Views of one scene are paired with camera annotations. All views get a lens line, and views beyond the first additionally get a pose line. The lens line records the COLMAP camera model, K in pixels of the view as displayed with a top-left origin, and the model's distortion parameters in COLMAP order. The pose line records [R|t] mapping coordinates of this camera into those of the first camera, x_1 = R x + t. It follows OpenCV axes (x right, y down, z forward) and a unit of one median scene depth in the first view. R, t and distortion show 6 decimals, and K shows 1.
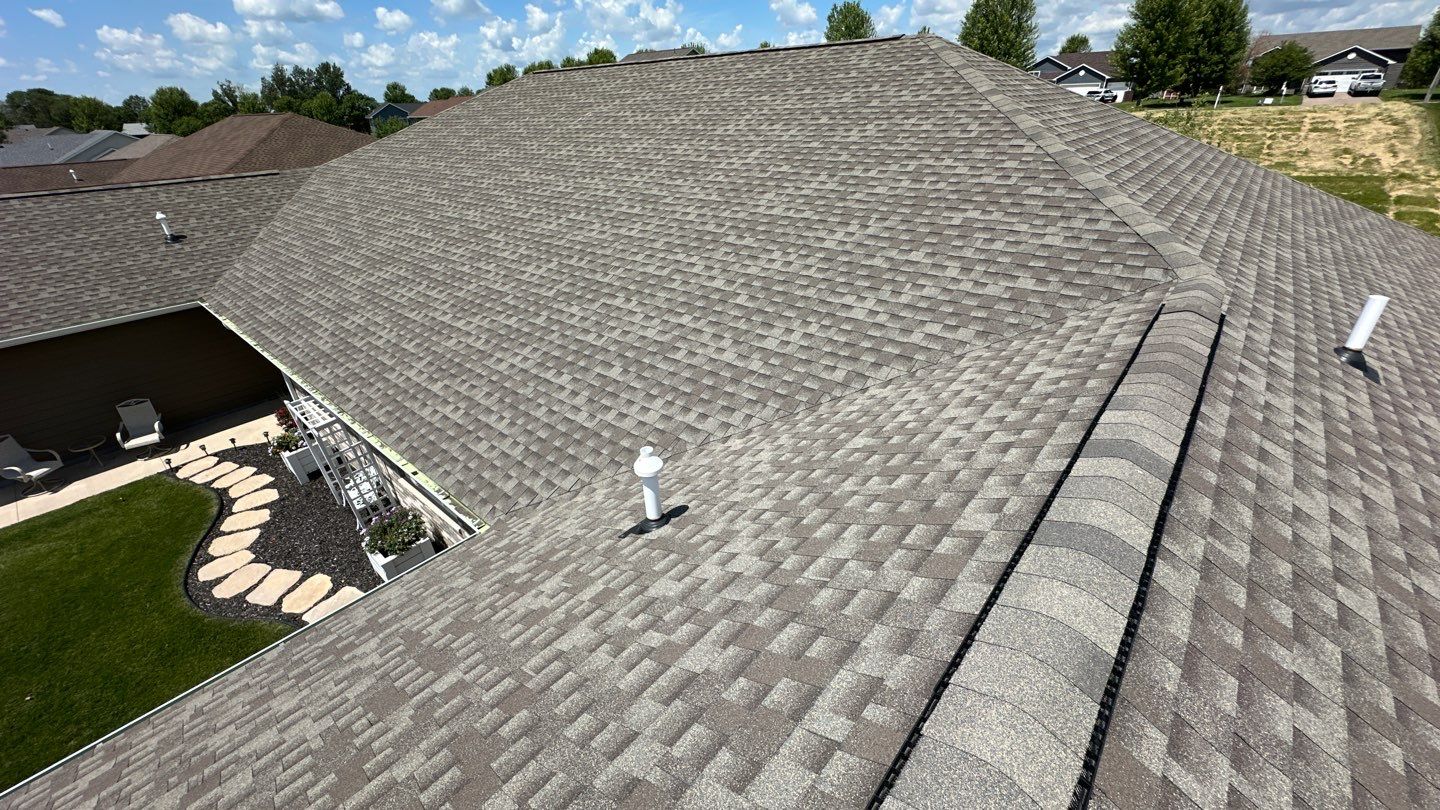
lens RADIAL K [[574.3, 0, 718.4], [0, 574.3, 405.9], [0, 0, 1]] dist [-0.003710, 0.000719]
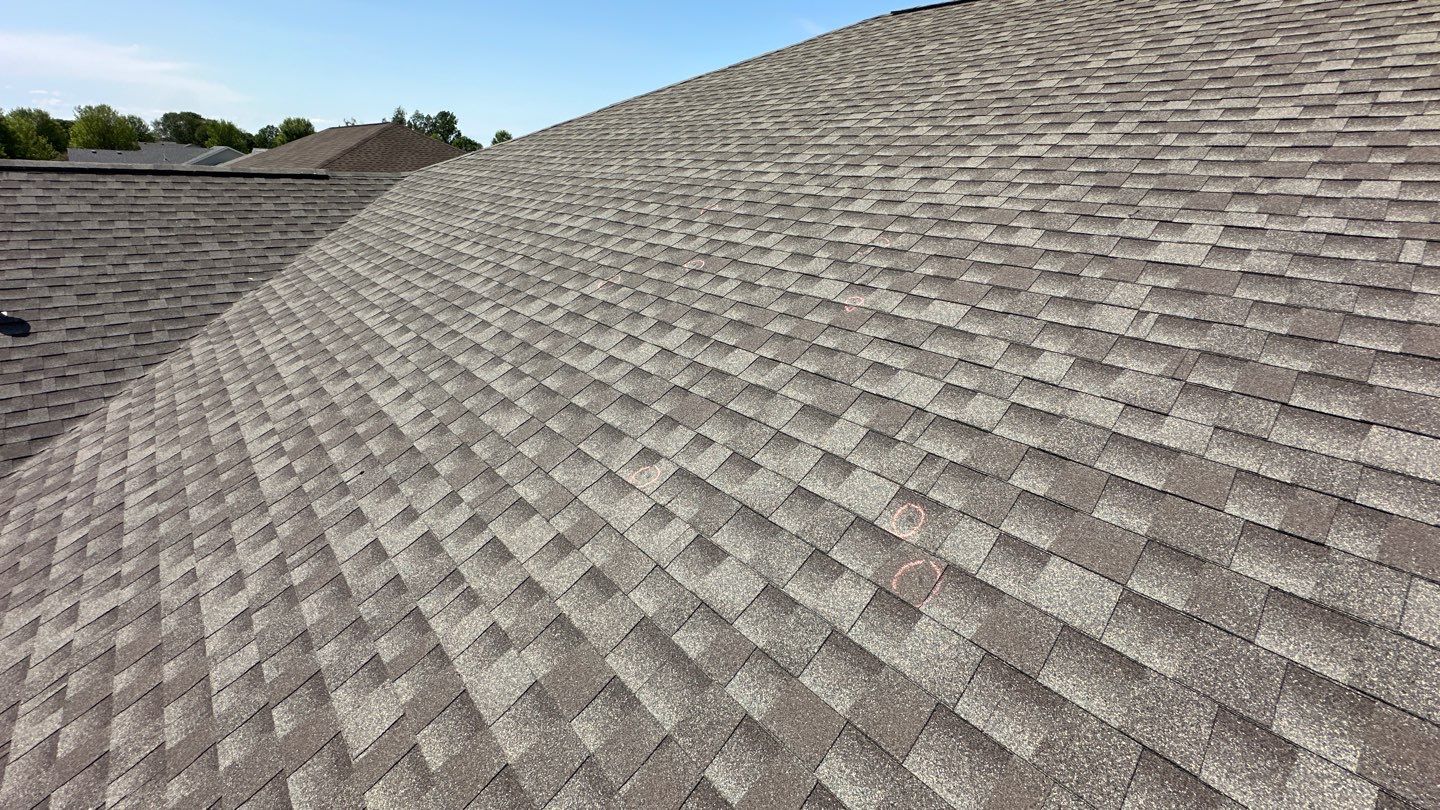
lens RADIAL K [[574.3, 0, 718.4], [0, 574.3, 405.9], [0, 0, 1]] dist [-0.003710, 0.000719]
pose [[0.987673, 0.110549, -0.110824, -0.021654], [-0.122077, 0.987133, -0.103275, -0.073413], [0.097981, 0.115531, 0.988460, 0.571579]]
